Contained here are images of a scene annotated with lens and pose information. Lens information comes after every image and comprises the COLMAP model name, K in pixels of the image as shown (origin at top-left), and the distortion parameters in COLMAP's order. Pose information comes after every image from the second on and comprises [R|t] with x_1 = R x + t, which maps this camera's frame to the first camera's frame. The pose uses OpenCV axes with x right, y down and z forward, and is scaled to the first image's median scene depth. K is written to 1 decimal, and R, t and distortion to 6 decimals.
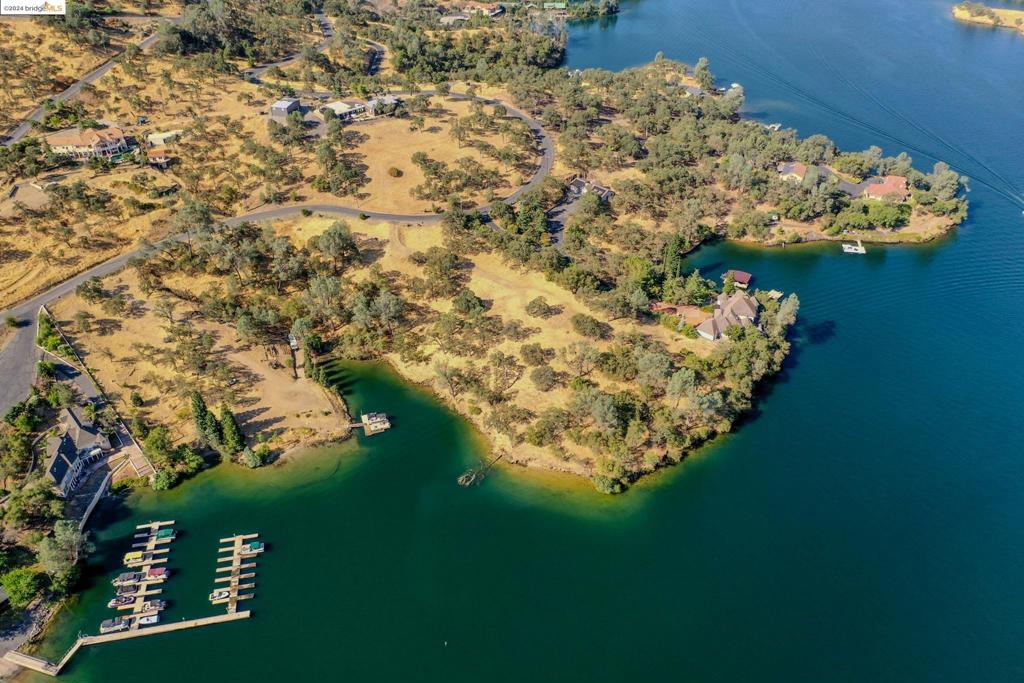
lens RADIAL K [[800.7, 0, 509.8], [0, 800.7, 335.9], [0, 0, 1]] dist [-0.003334, -0.004183]
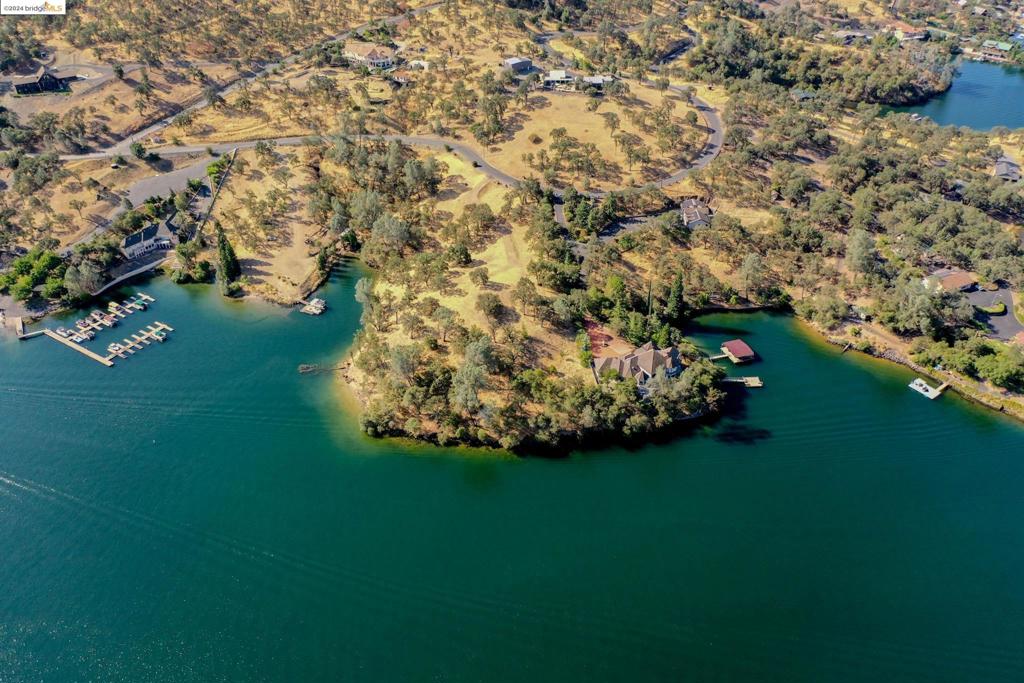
lens RADIAL K [[800.7, 0, 509.8], [0, 800.7, 335.9], [0, 0, 1]] dist [-0.003334, -0.004183]
pose [[0.723660, 0.404014, -0.559544, 0.697001], [-0.397631, 0.906734, 0.140441, -0.130727], [0.564097, 0.120860, 0.816815, 0.167924]]
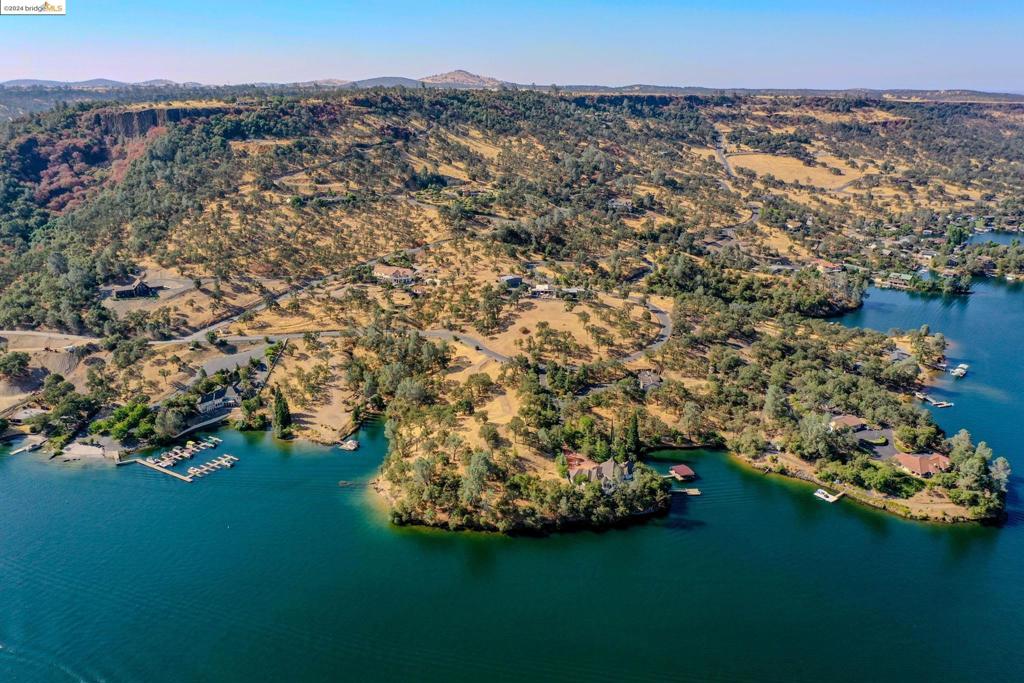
lens RADIAL K [[800.7, 0, 509.8], [0, 800.7, 335.9], [0, 0, 1]] dist [-0.003334, -0.004183]
pose [[0.728126, 0.218155, -0.649801, 0.944973], [-0.400415, 0.904803, -0.144915, 0.017572], [0.556327, 0.365706, 0.746163, -0.050749]]
